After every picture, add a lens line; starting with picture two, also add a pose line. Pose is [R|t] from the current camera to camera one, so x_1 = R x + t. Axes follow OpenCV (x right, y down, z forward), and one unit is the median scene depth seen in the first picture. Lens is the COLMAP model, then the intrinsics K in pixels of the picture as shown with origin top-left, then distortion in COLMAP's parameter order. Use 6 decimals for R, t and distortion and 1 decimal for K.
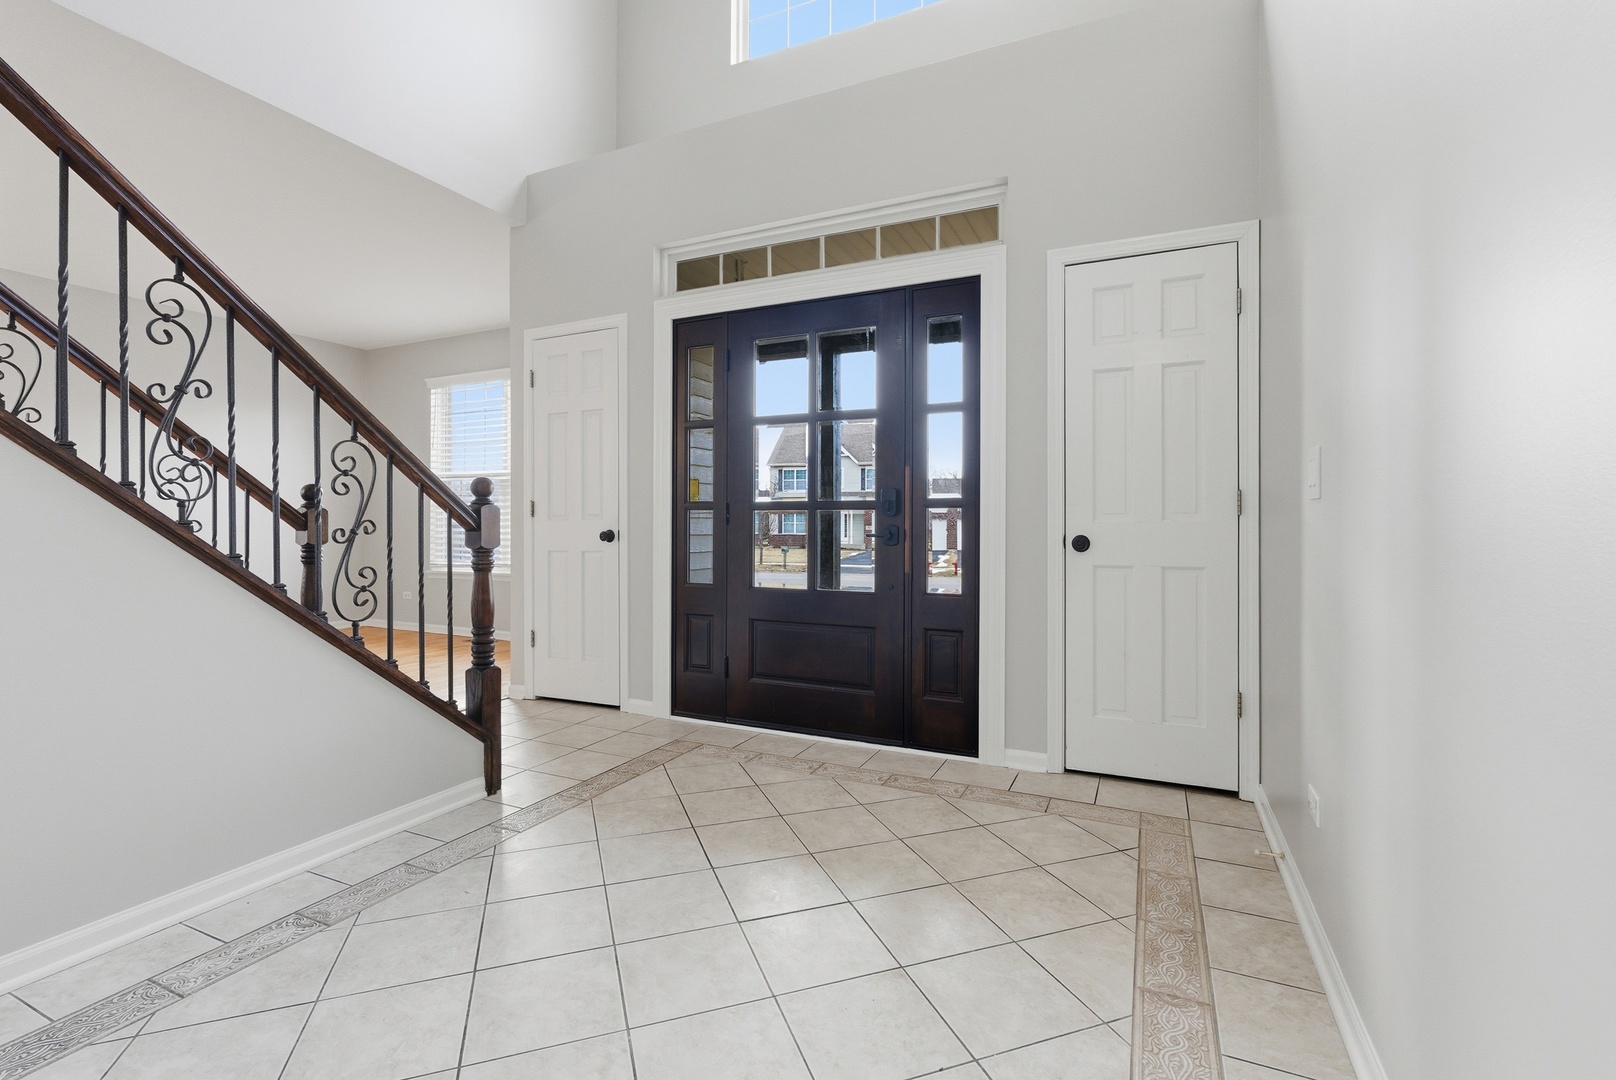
lens RADIAL K [[728.4, 0, 806.4], [0, 728.4, 531.0], [0, 0, 1]] dist [-0.001025, 0.000458]
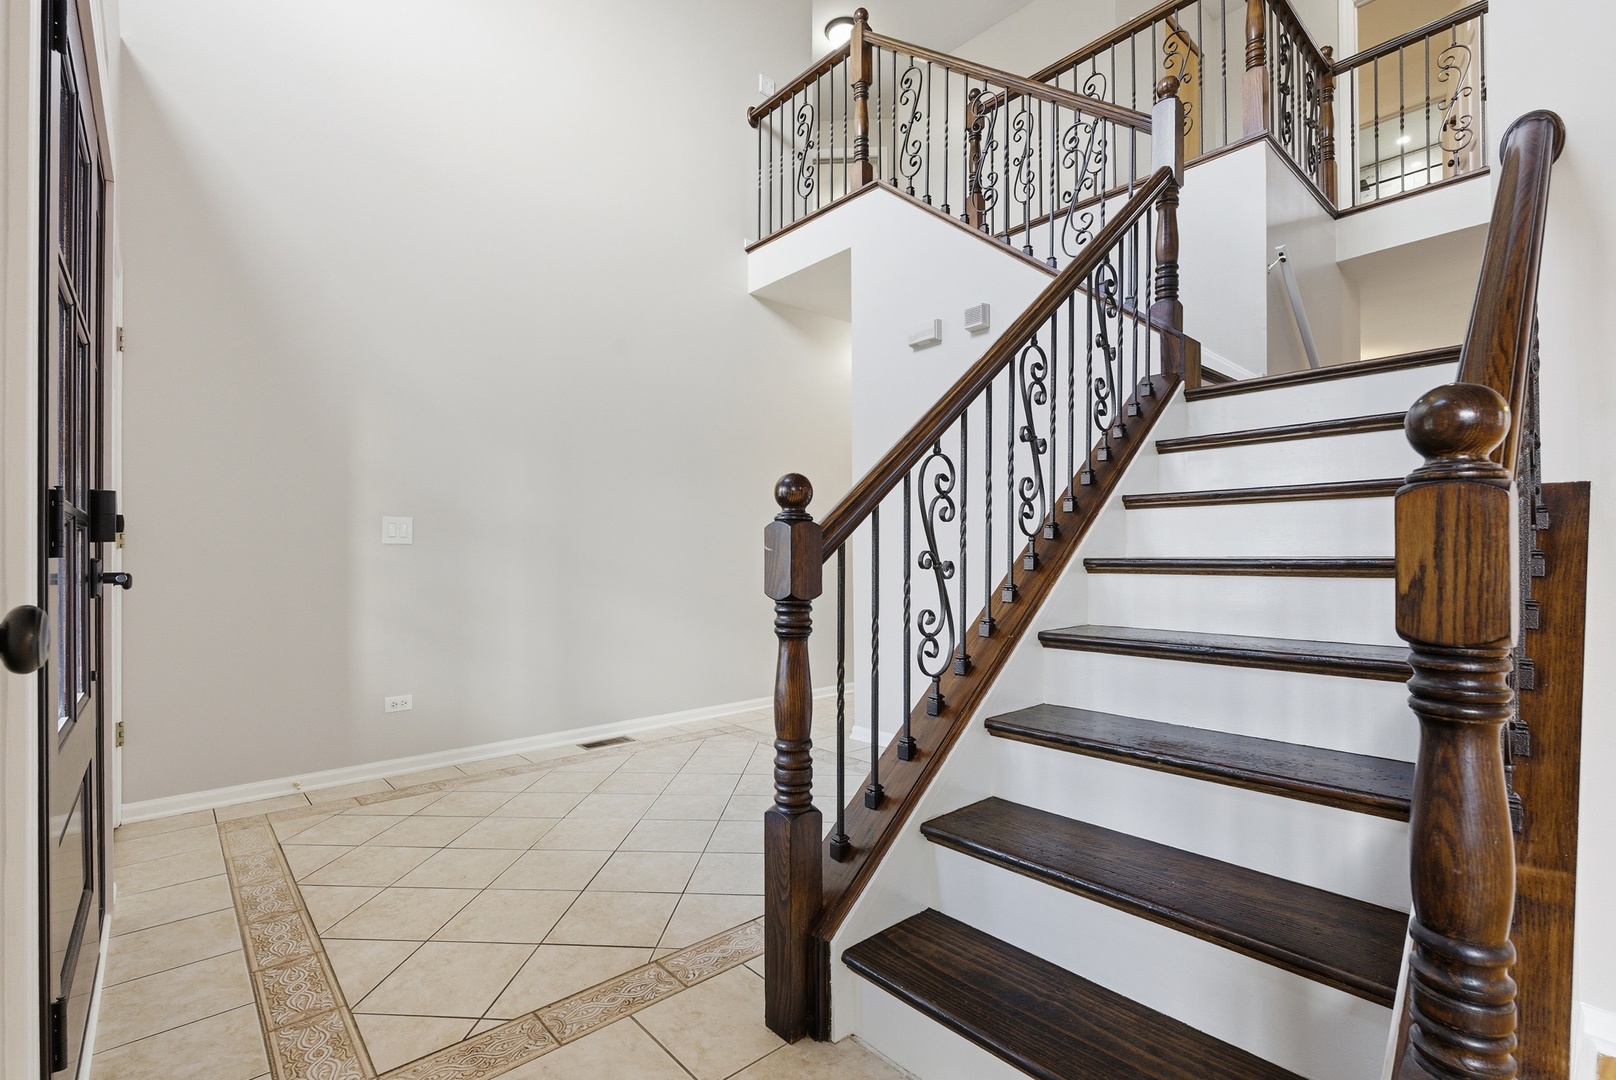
lens RADIAL K [[728.4, 0, 809.7], [0, 728.4, 548.3], [0, 0, 1]] dist [-0.001025, 0.000458]
pose [[-0.920012, 0.007868, 0.391811, -0.743470], [0.008796, 0.999961, 0.000573, -0.016297], [-0.391791, 0.003974, -0.920046, 1.654817]]
